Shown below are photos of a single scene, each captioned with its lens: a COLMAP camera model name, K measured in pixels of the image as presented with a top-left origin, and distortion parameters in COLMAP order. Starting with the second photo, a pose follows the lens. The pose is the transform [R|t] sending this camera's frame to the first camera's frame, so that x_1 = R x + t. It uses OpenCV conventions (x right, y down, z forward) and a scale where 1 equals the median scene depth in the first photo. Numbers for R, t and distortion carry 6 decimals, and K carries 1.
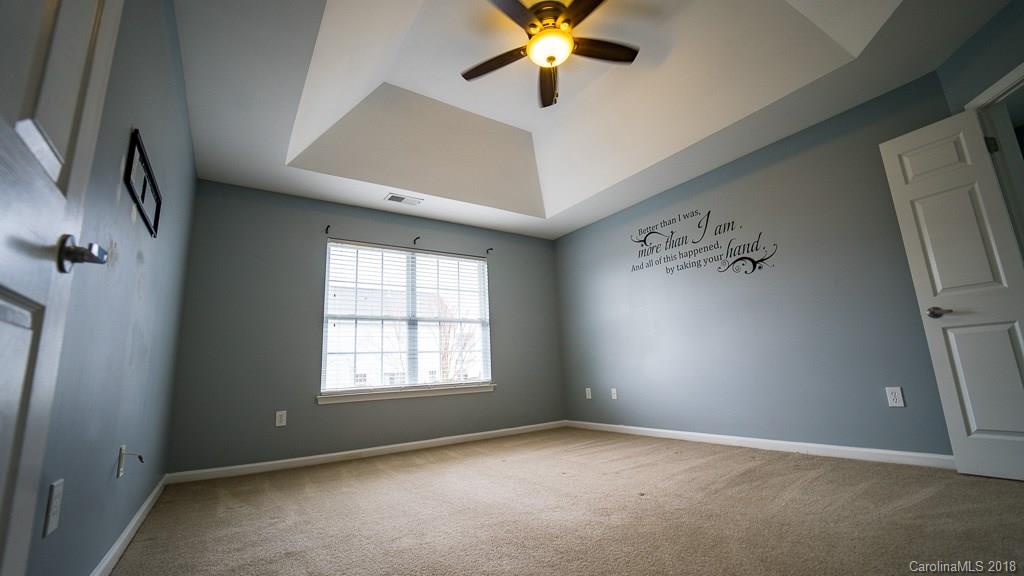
lens RADIAL K [[416.5, 0, 512.3], [0, 416.5, 284.4], [0, 0, 1]] dist [-0.021742, -0.000795]
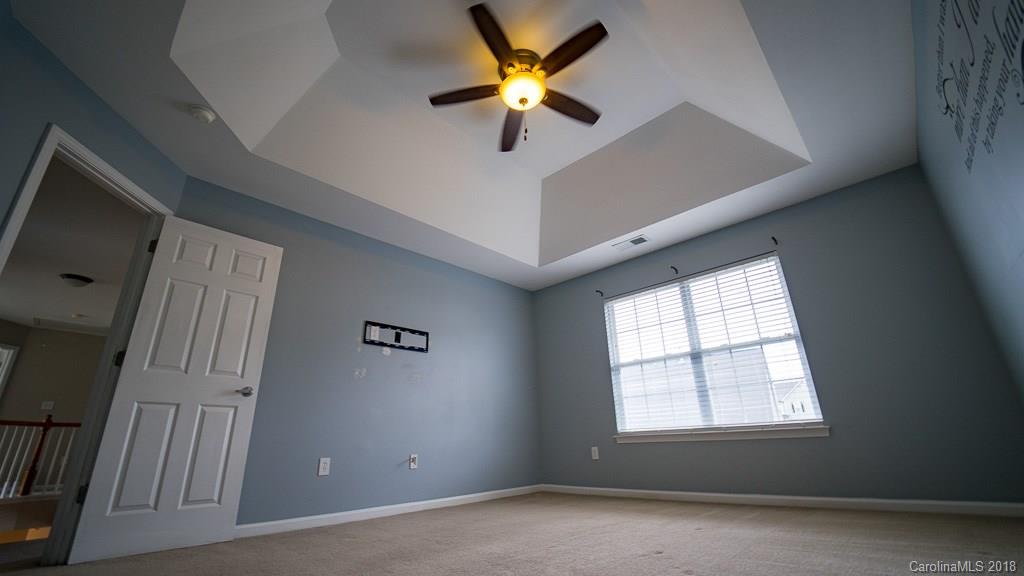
lens RADIAL K [[416.5, 0, 513.9], [0, 416.5, 289.5], [0, 0, 1]] dist [-0.021742, -0.000795]
pose [[0.225873, -0.294215, -0.928665, 0.564724], [0.223534, 0.943518, -0.244552, 0.087739], [0.948163, -0.152350, 0.278883, 0.395313]]
